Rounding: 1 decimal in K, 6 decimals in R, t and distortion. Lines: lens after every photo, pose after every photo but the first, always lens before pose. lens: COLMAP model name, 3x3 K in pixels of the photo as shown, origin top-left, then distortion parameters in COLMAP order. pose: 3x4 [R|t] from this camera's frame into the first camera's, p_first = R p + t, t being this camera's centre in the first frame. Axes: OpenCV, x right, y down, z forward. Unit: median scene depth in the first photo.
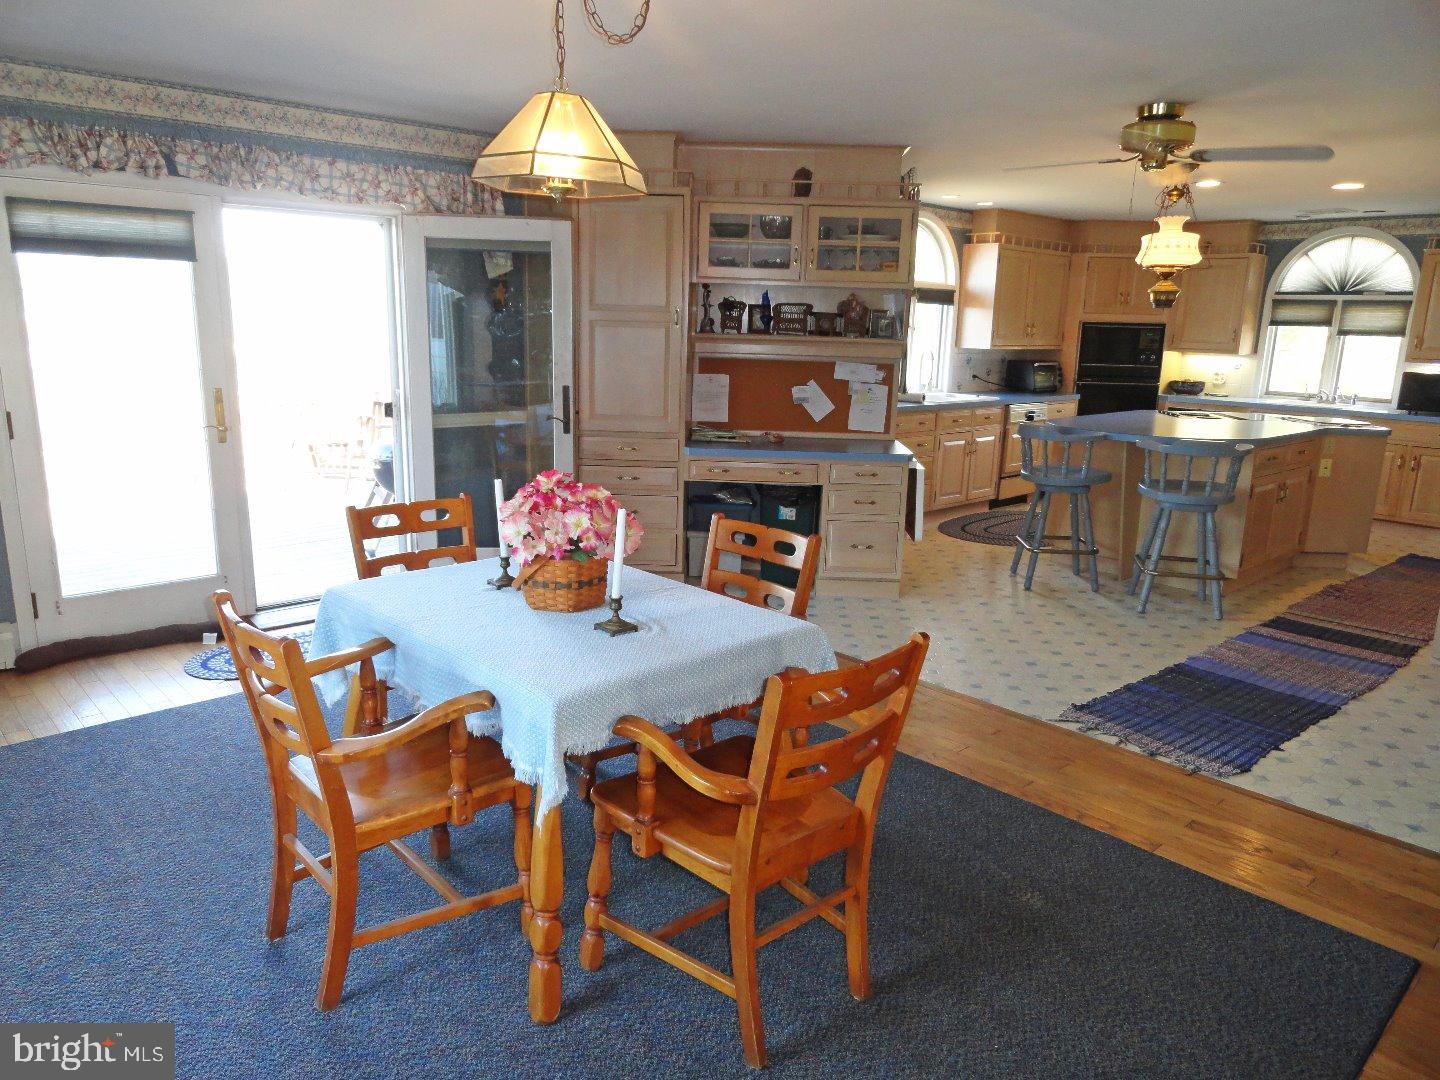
lens RADIAL K [[982.6, 0, 717.1], [0, 982.6, 542.9], [0, 0, 1]] dist [-0.002259, 0.003630]
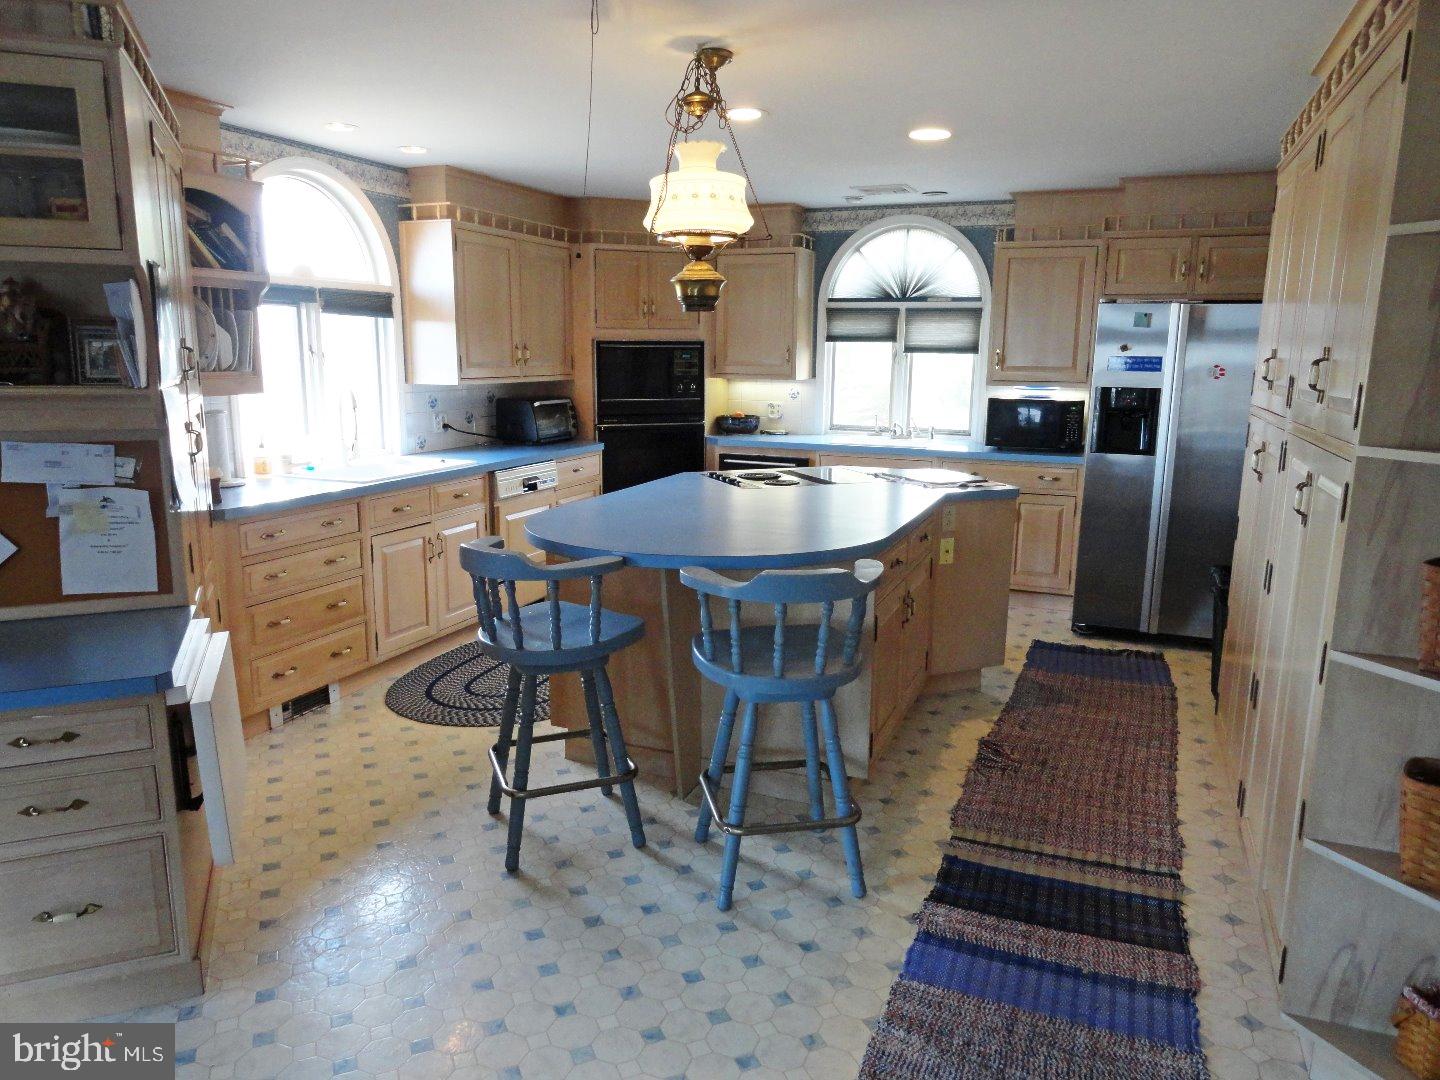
lens RADIAL K [[982.6, 0, 721.4], [0, 982.6, 539.0], [0, 0, 1]] dist [-0.002259, 0.003630]
pose [[0.904806, -0.097988, 0.414396, 0.157122], [0.108494, 0.994095, -0.001826, -0.077355], [-0.411770, 0.046611, 0.910095, 0.349666]]
